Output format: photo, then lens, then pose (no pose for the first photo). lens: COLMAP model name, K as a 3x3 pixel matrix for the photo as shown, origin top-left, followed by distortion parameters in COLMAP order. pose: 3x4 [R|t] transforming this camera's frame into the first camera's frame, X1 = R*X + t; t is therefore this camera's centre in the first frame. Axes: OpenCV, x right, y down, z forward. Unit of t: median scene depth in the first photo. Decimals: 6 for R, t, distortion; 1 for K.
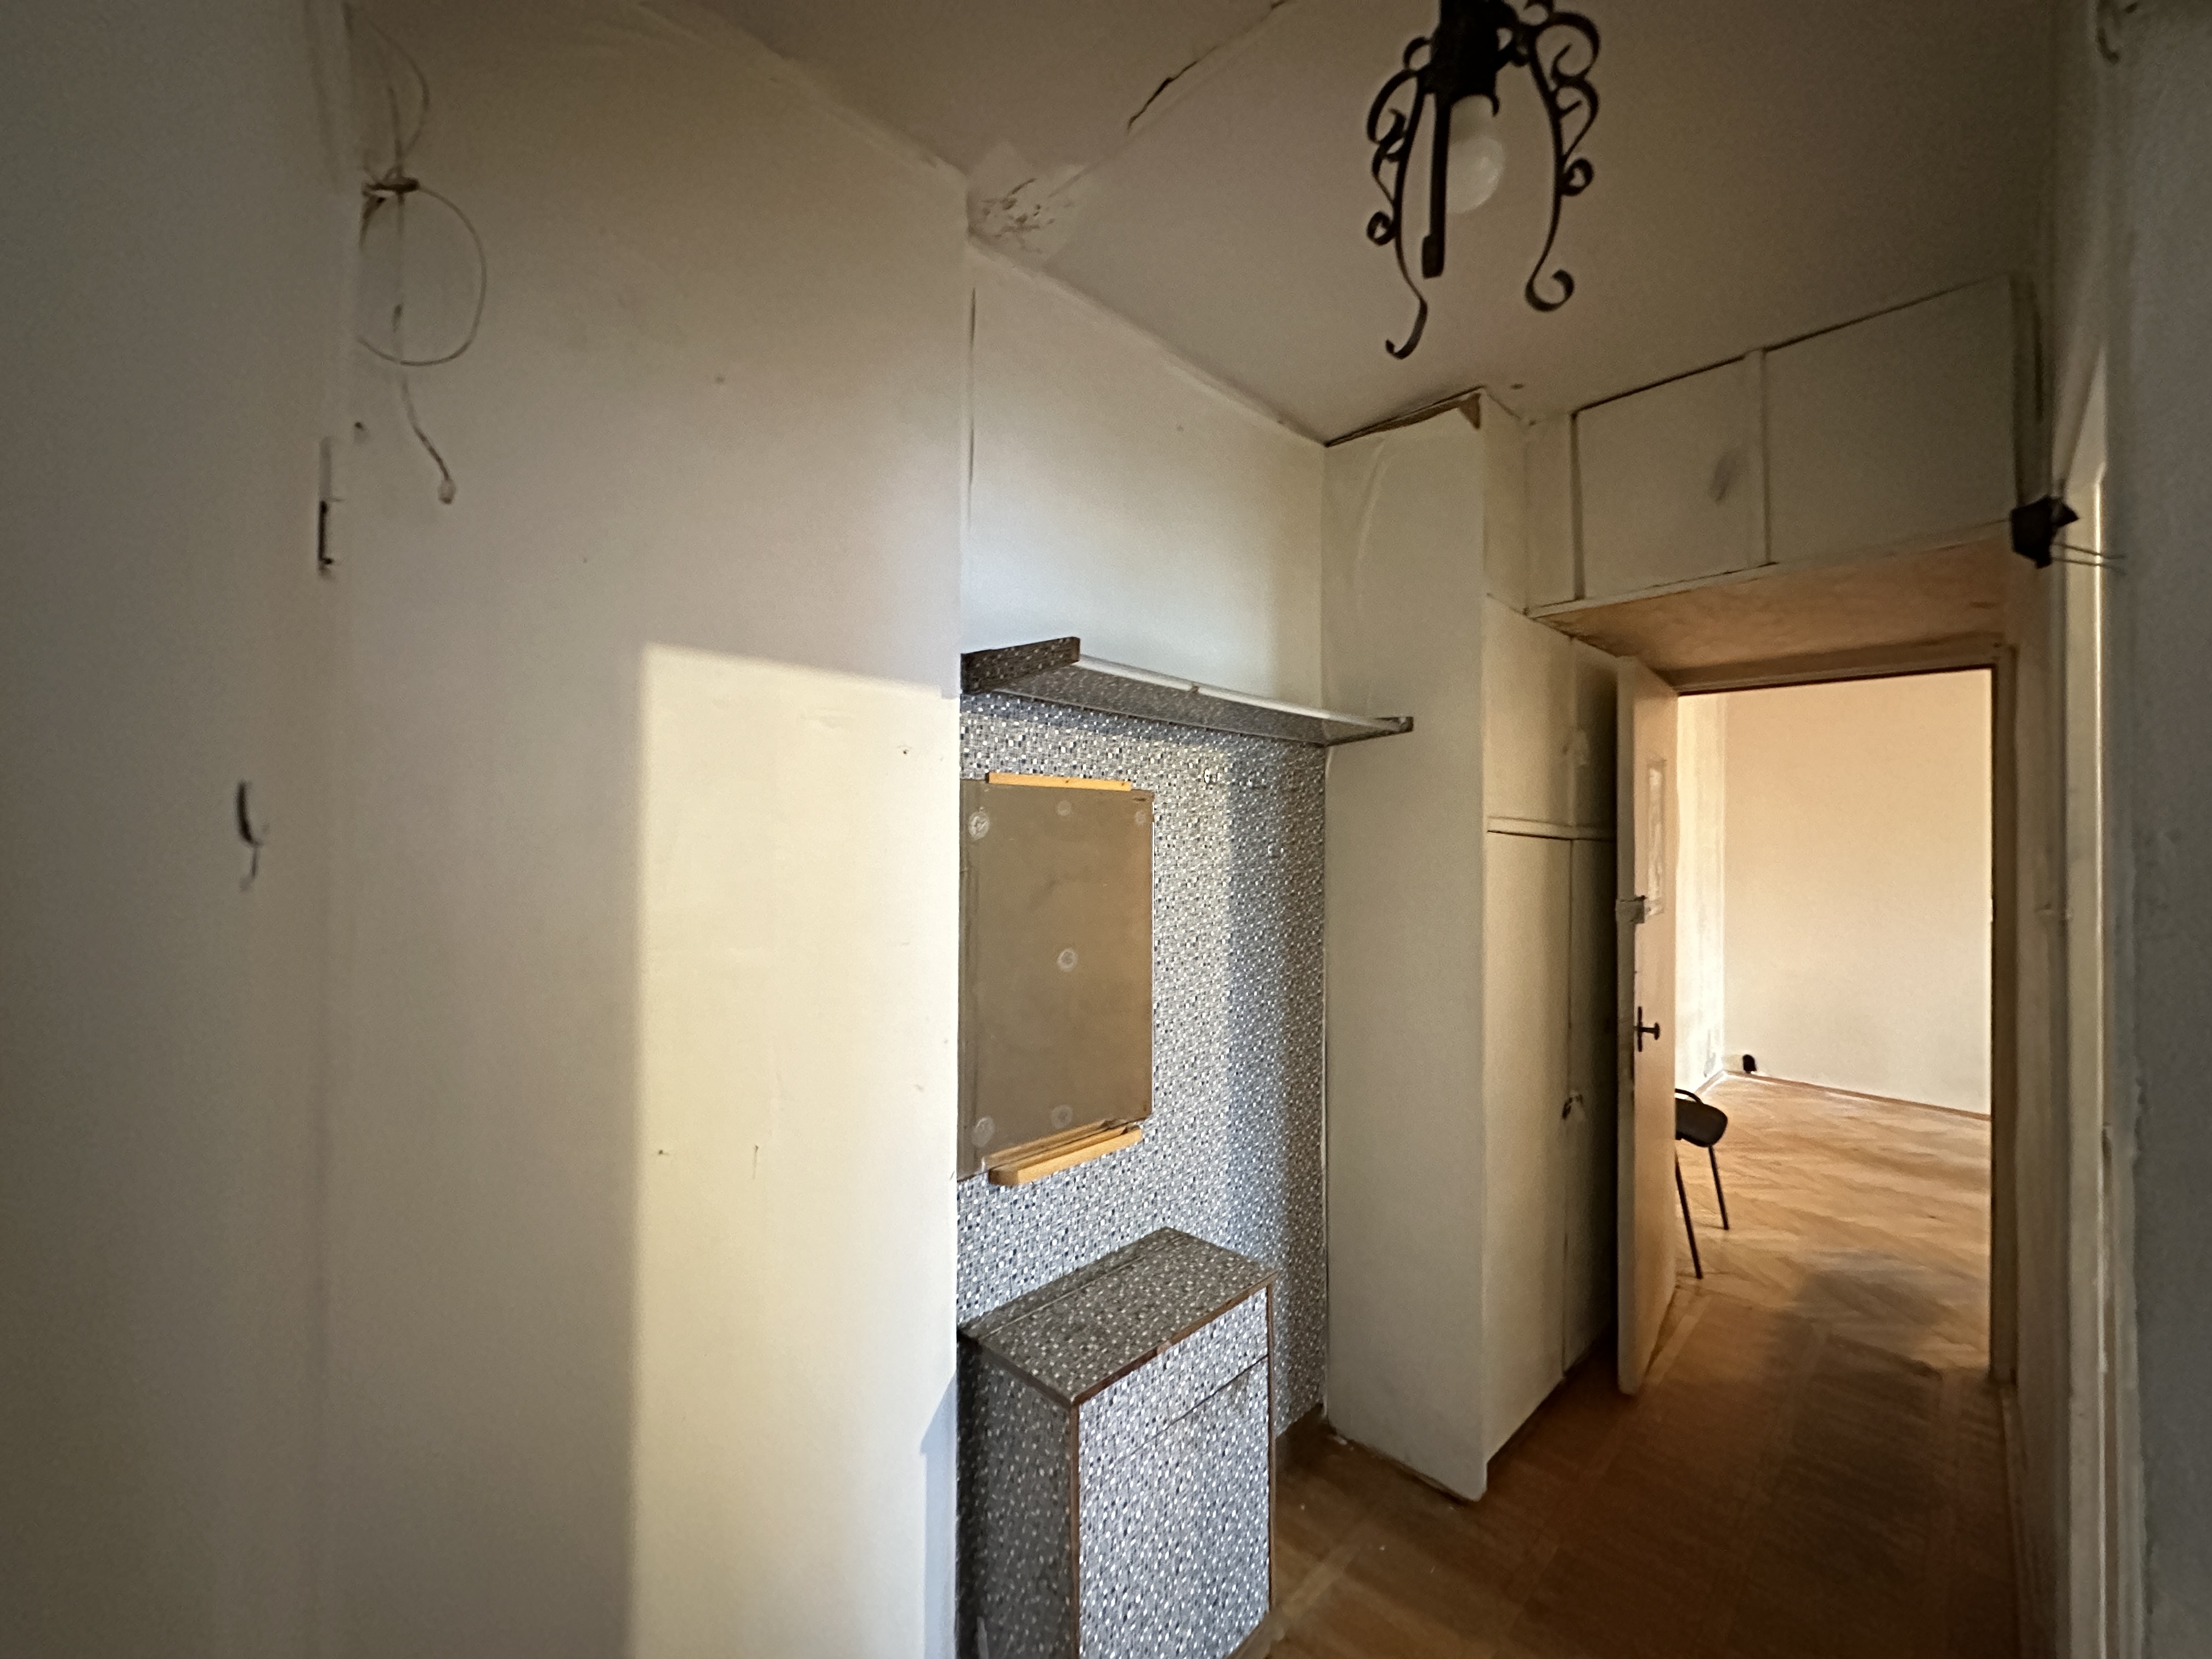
lens RADIAL K [[890.2, 0, 1104.9], [0, 890.2, 830.8], [0, 0, 1]] dist [-0.000587, 0.000713]
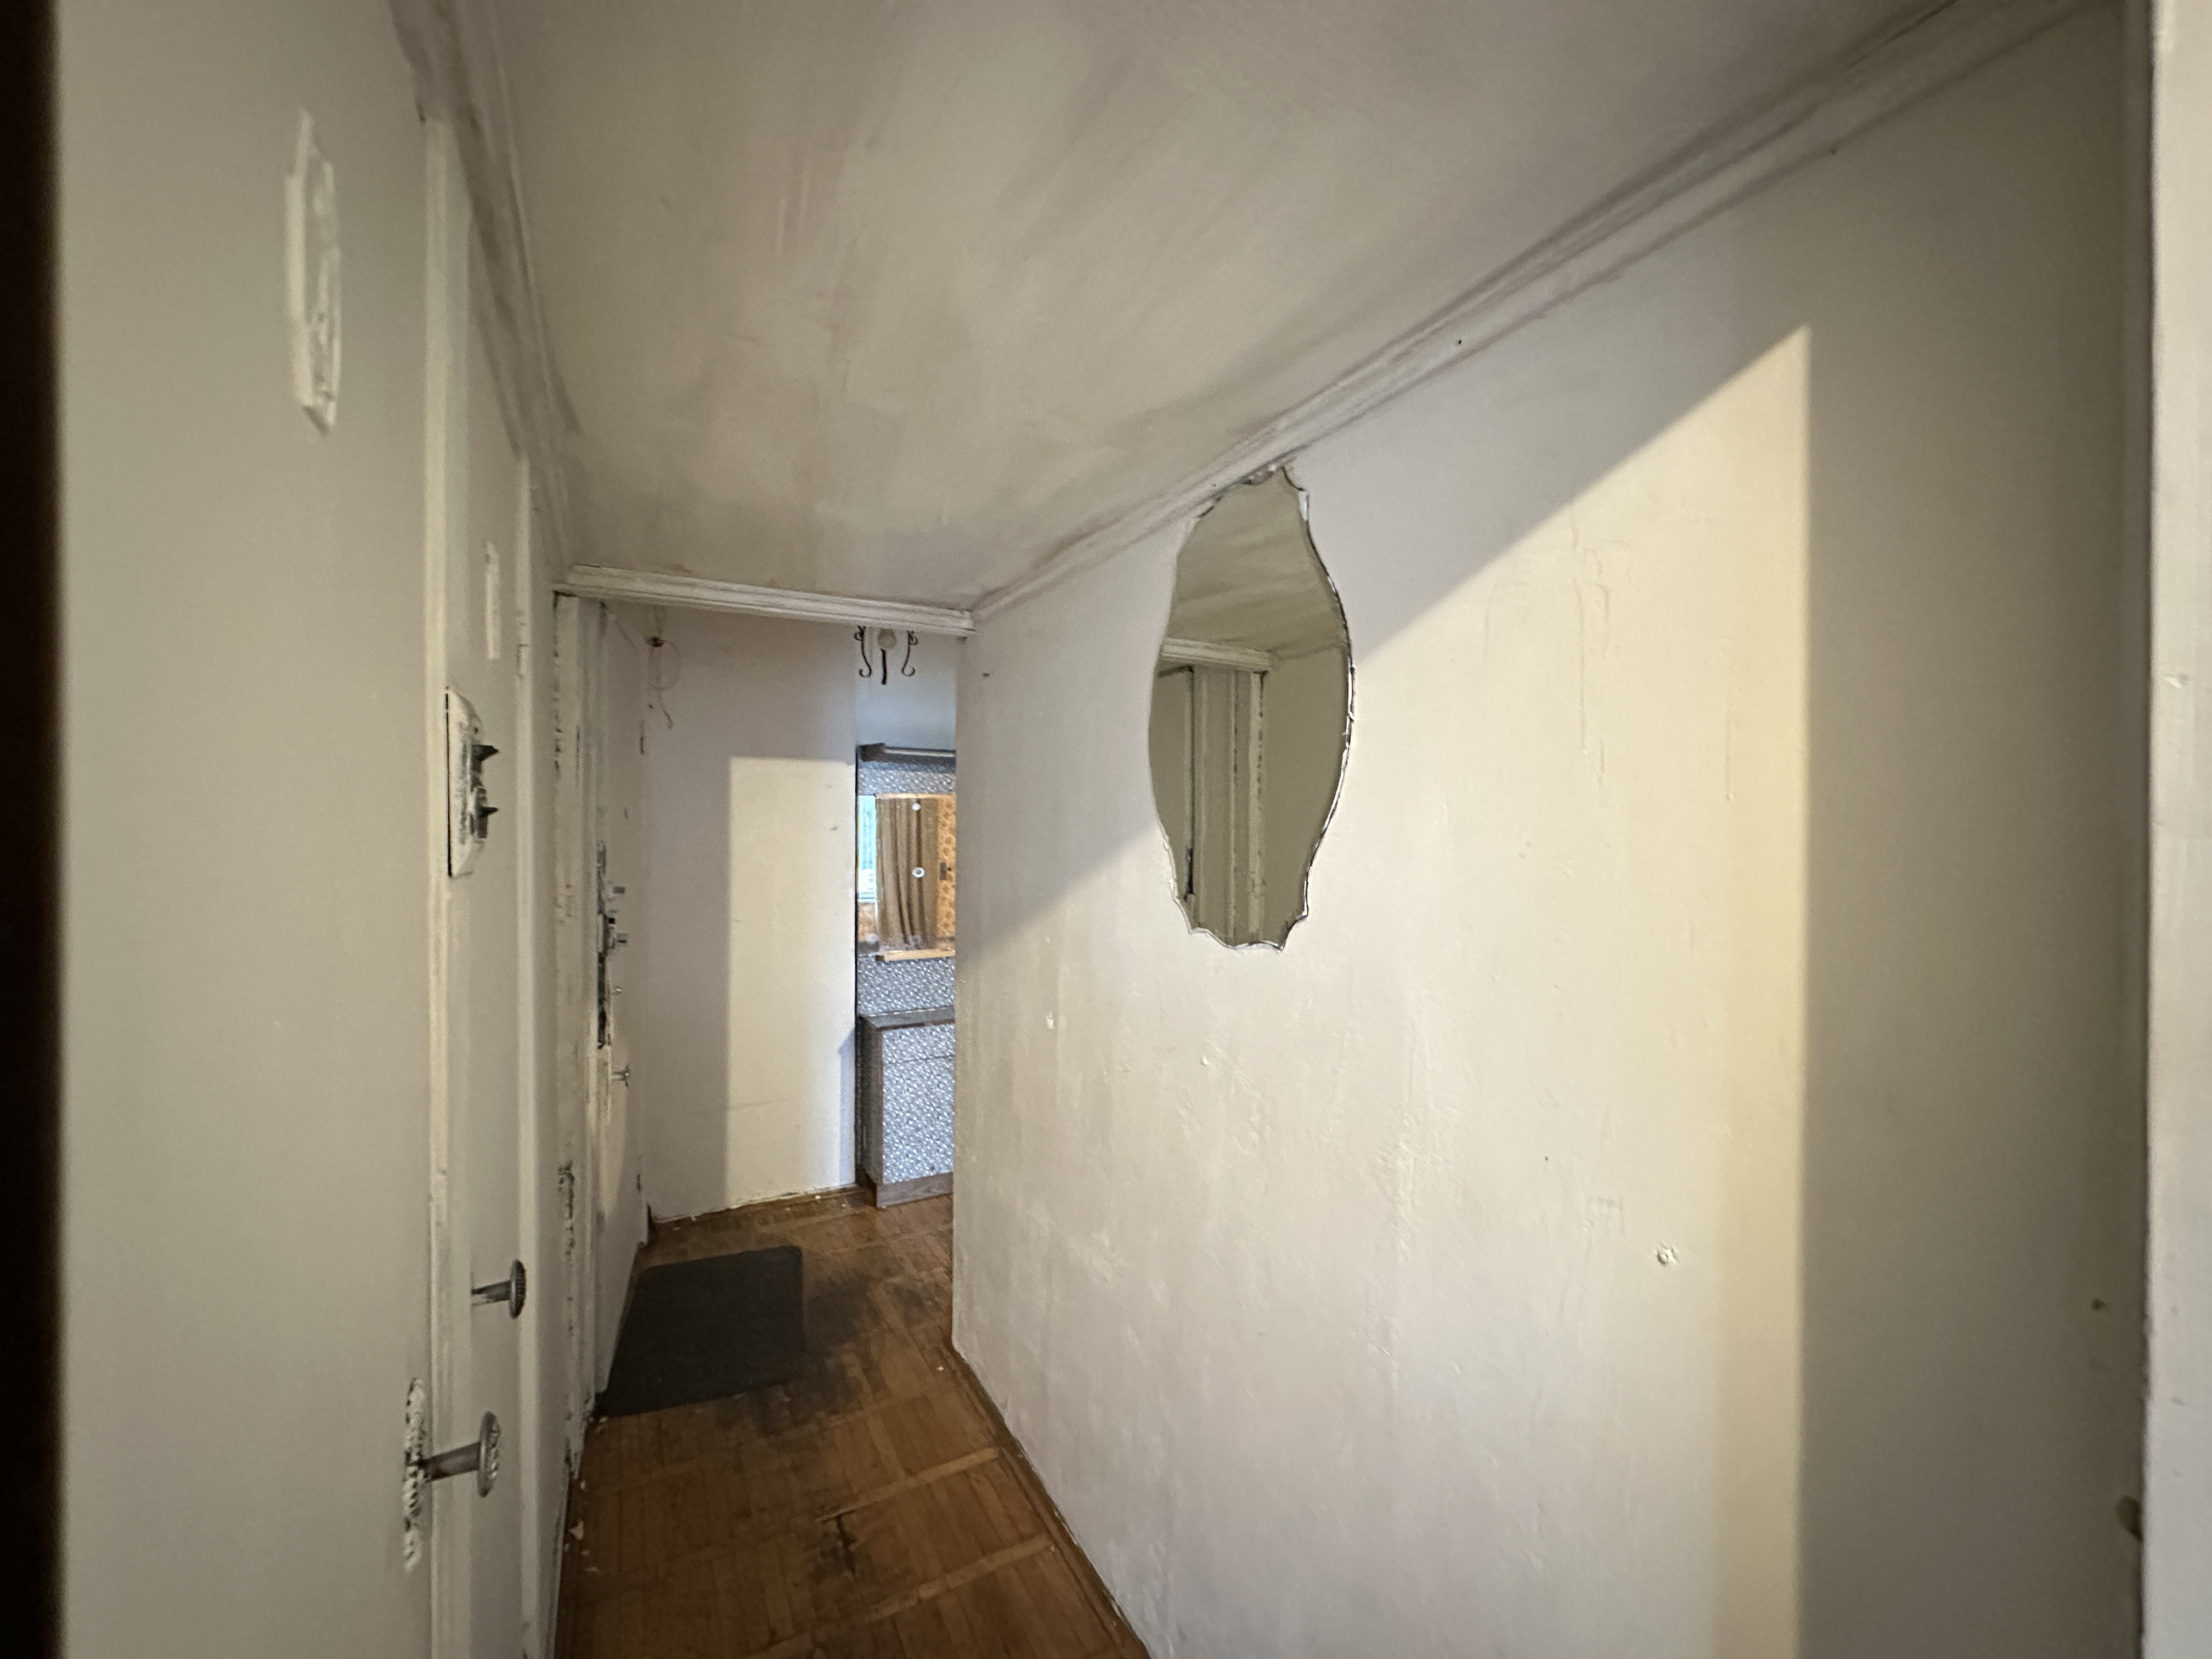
lens RADIAL K [[890.2, 0, 1108.7], [0, 890.2, 838.3], [0, 0, 1]] dist [-0.000587, 0.000713]
pose [[0.957993, -0.002497, -0.286781, 1.174330], [0.006668, 0.999886, 0.013568, 0.030264], [0.286714, -0.014910, 0.957900, -1.141763]]
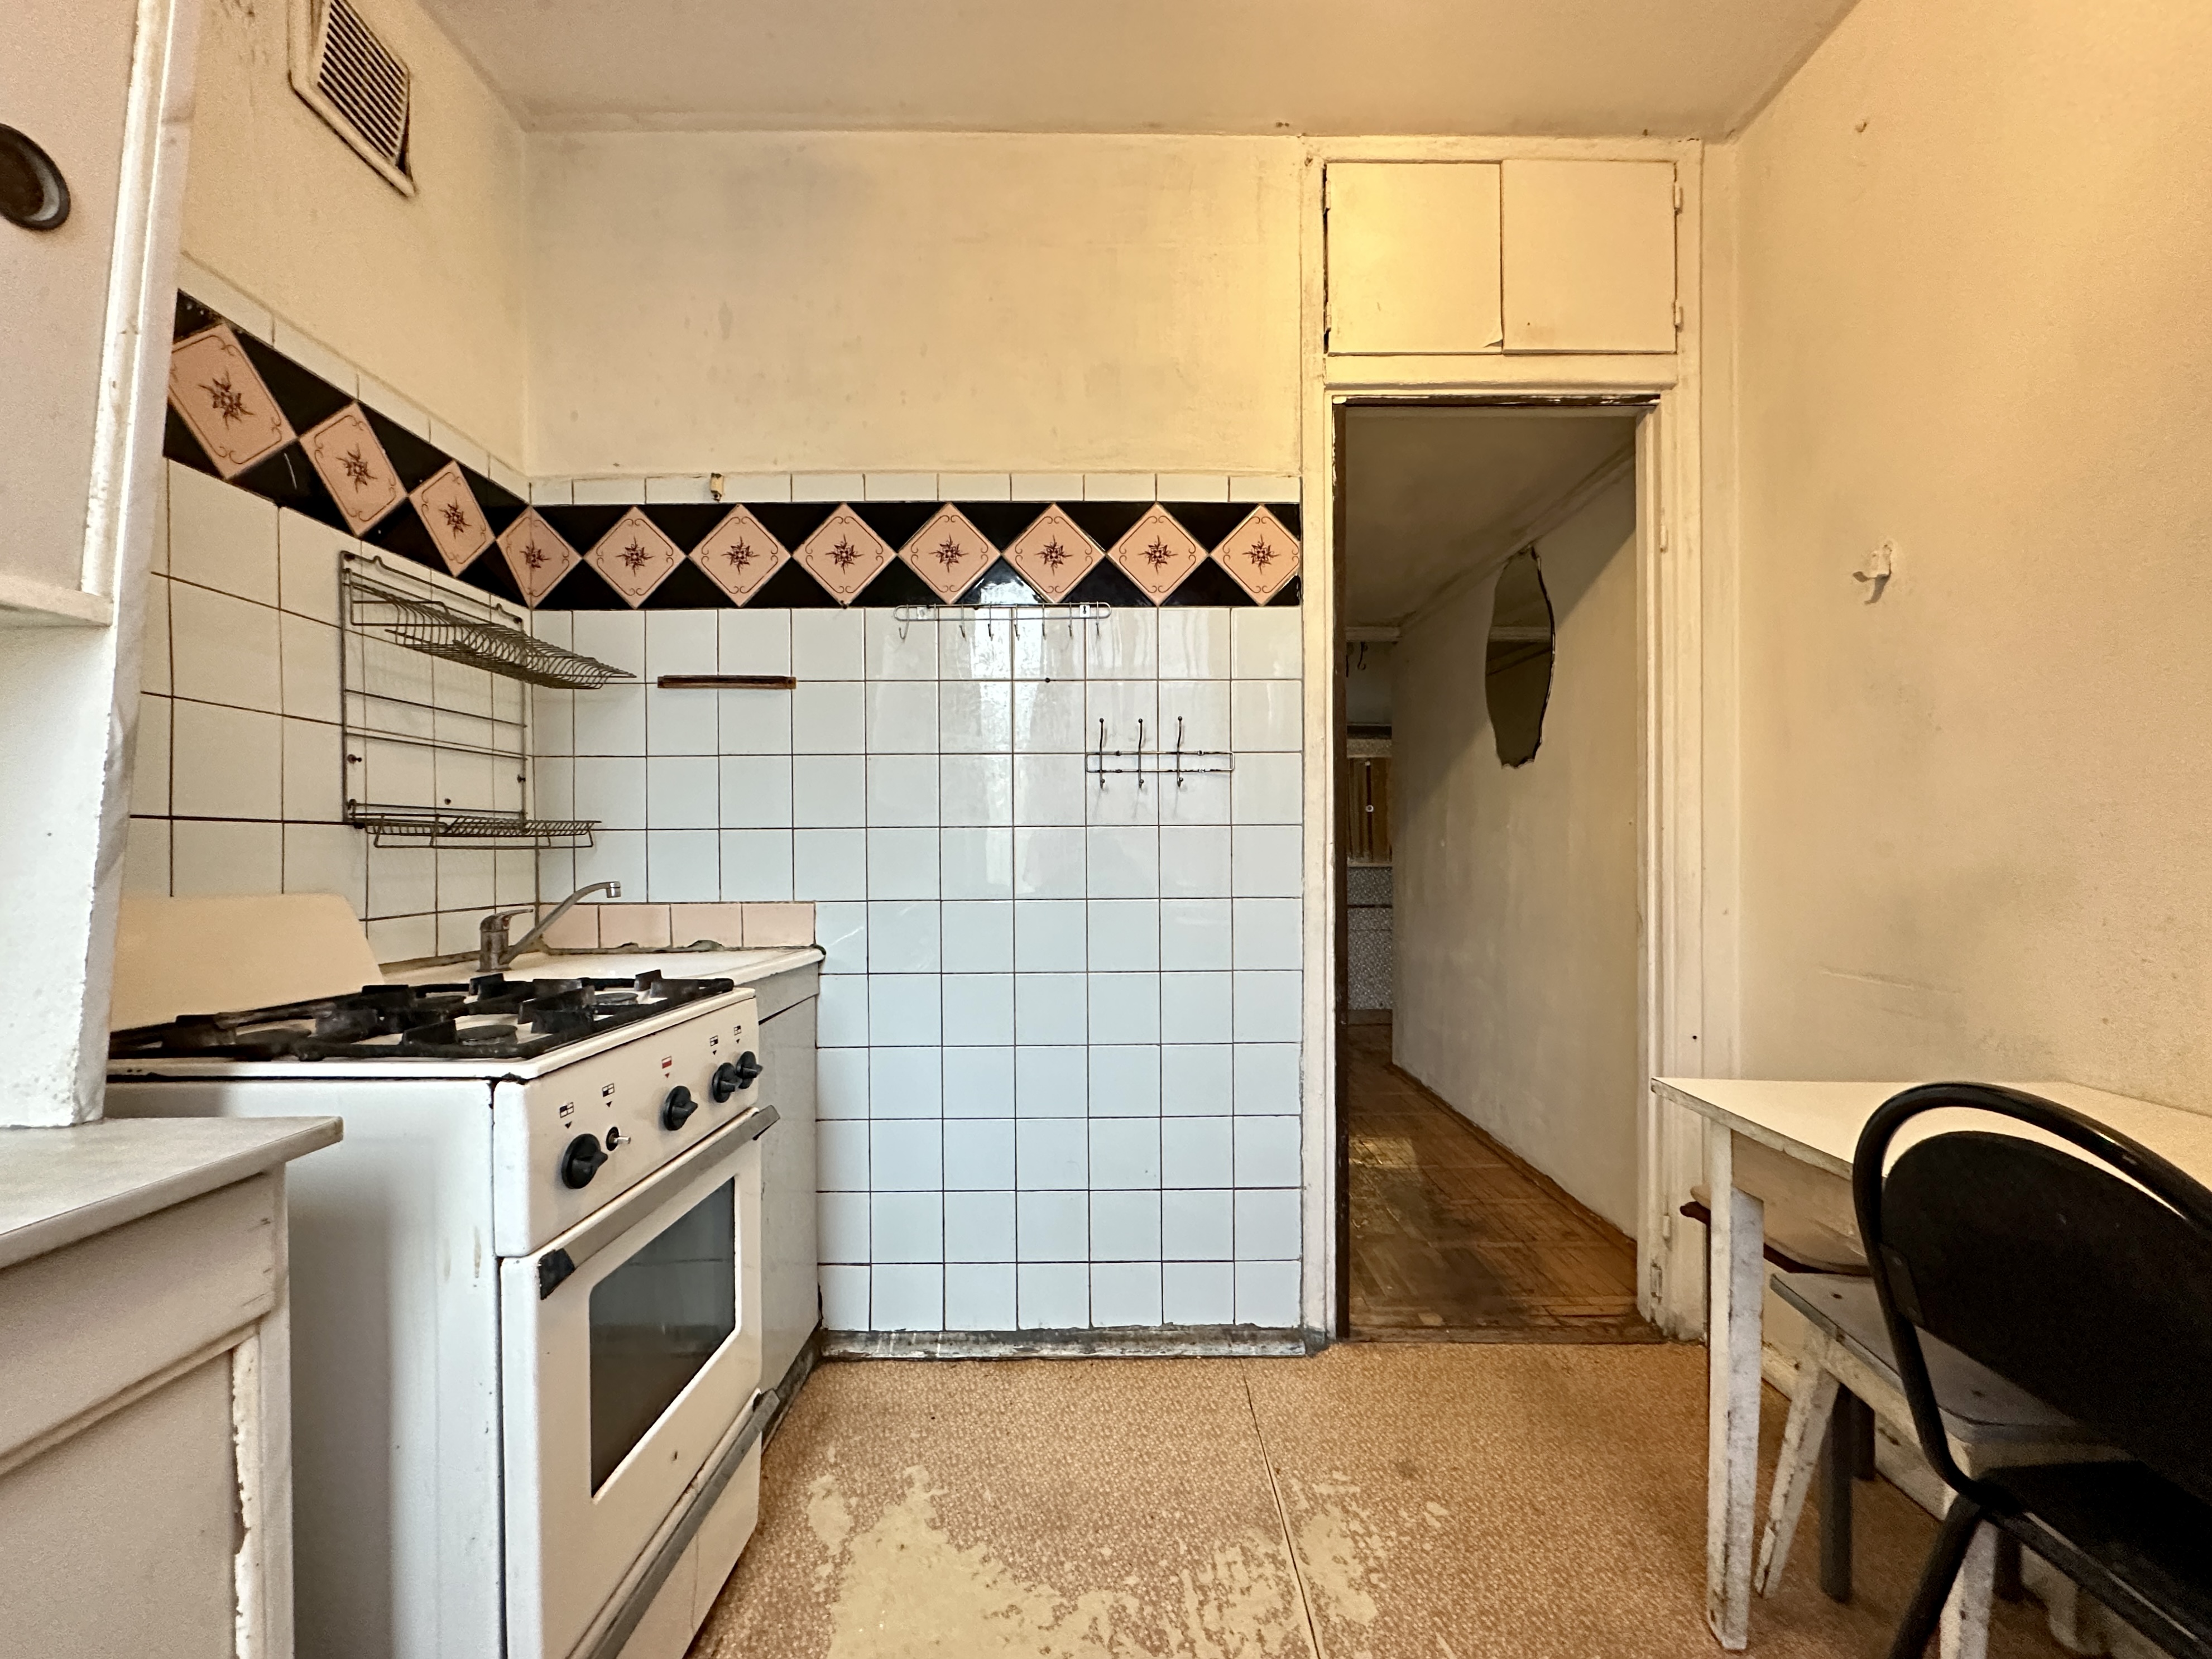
lens RADIAL K [[890.2, 0, 1107.5], [0, 890.2, 850.1], [0, 0, 1]] dist [-0.000587, 0.000713]
pose [[0.706705, -0.014367, -0.707362, 1.760994], [0.019745, 0.999805, -0.000580, 0.309505], [0.707233, -0.013557, 0.706851, -2.228903]]
